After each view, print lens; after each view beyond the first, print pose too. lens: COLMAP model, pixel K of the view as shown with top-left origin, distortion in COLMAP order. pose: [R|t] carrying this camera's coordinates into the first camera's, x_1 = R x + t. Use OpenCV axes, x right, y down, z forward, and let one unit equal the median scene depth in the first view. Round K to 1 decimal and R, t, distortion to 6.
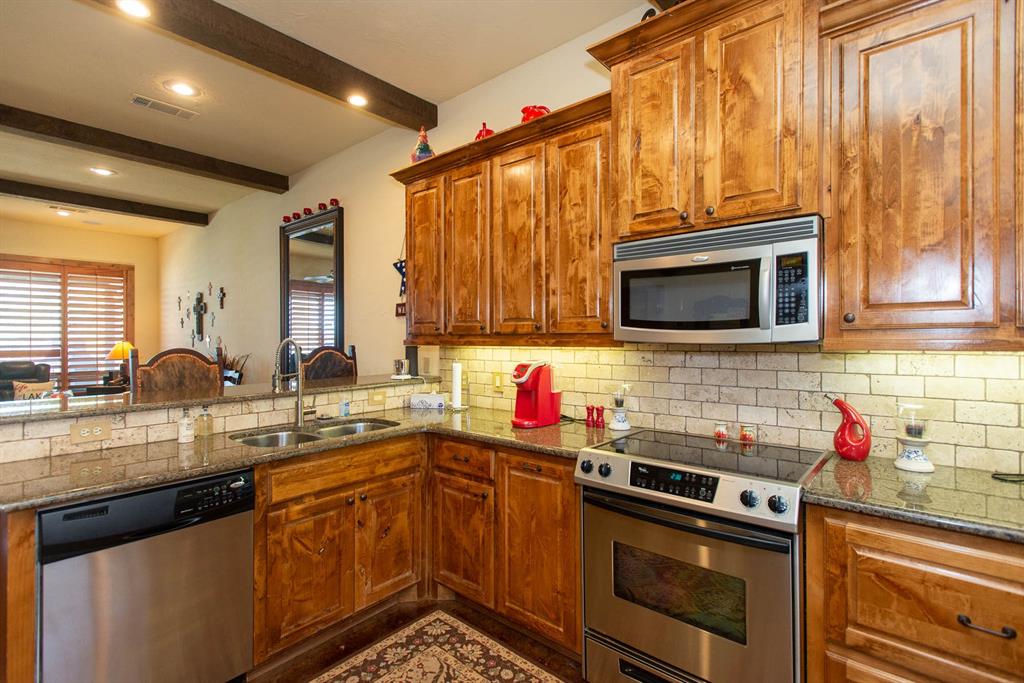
lens RADIAL K [[480.2, 0, 511.8], [0, 480.2, 338.1], [0, 0, 1]] dist [0.012811, -0.000779]
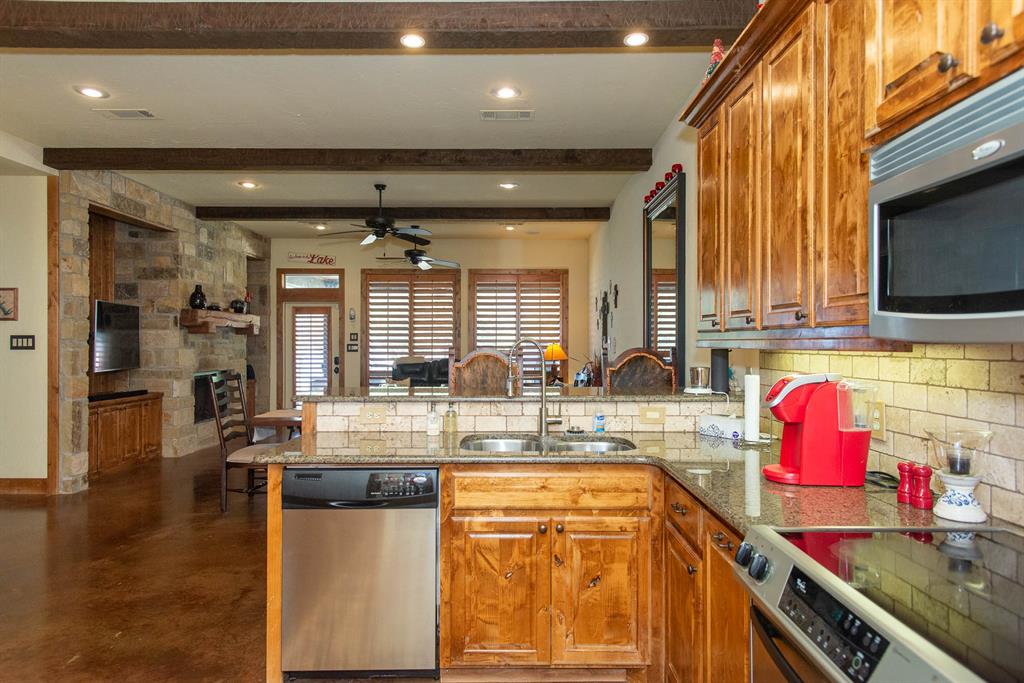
lens RADIAL K [[616.9, 0, 513.4], [0, 616.9, 340.5], [0, 0, 1]] dist [0.008257, 0.000911]
pose [[0.644140, 0.001438, -0.764907, 0.434638], [-0.004246, 0.999990, -0.001696, 0.009527], [0.764896, 0.004340, 0.644139, 0.246828]]
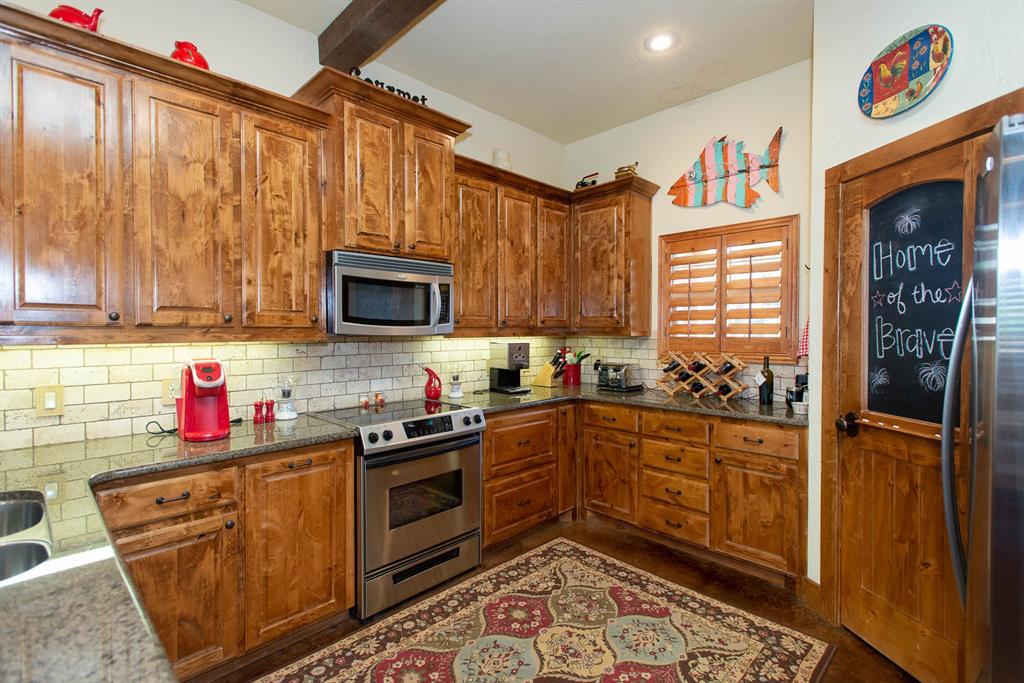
lens RADIAL K [[480.2, 0, 513.7], [0, 480.2, 338.8], [0, 0, 1]] dist [0.012811, -0.000779]
pose [[0.065511, -0.015017, 0.997739, -0.823751], [0.001946, 0.999887, 0.014922, 0.000063], [-0.997850, 0.000964, 0.065533, 0.455371]]
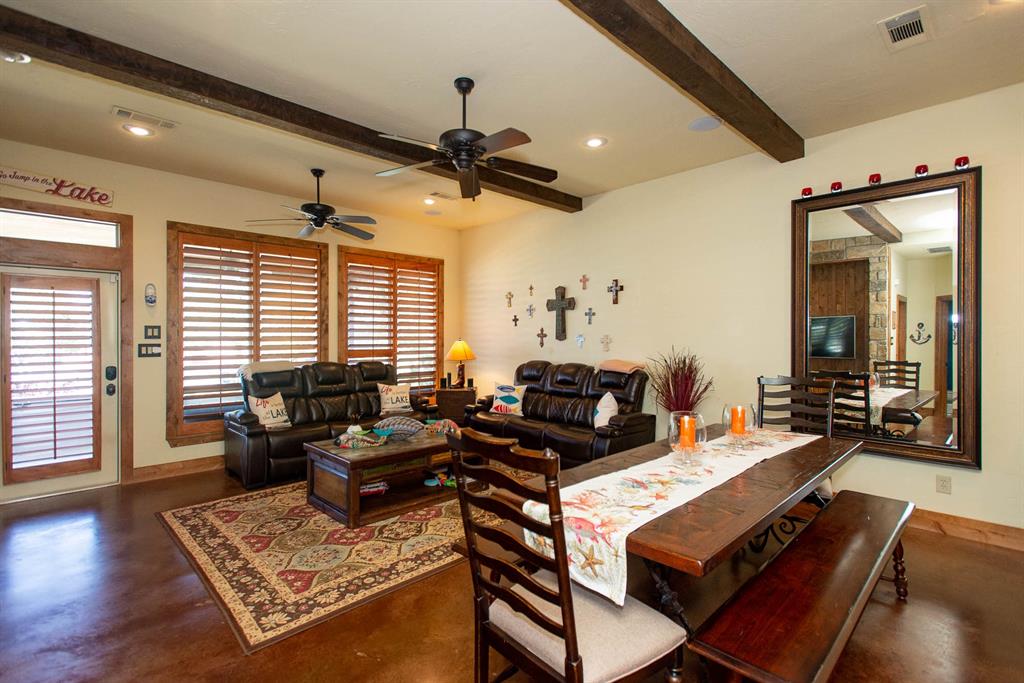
lens RADIAL K [[480.2, 0, 512.5], [0, 480.2, 339.5], [0, 0, 1]] dist [0.012811, -0.000779]
pose [[0.996491, -0.000438, -0.083699, -1.817755], [0.000618, 0.999998, 0.002130, 0.009473], [0.083698, -0.002174, 0.996489, 0.268581]]
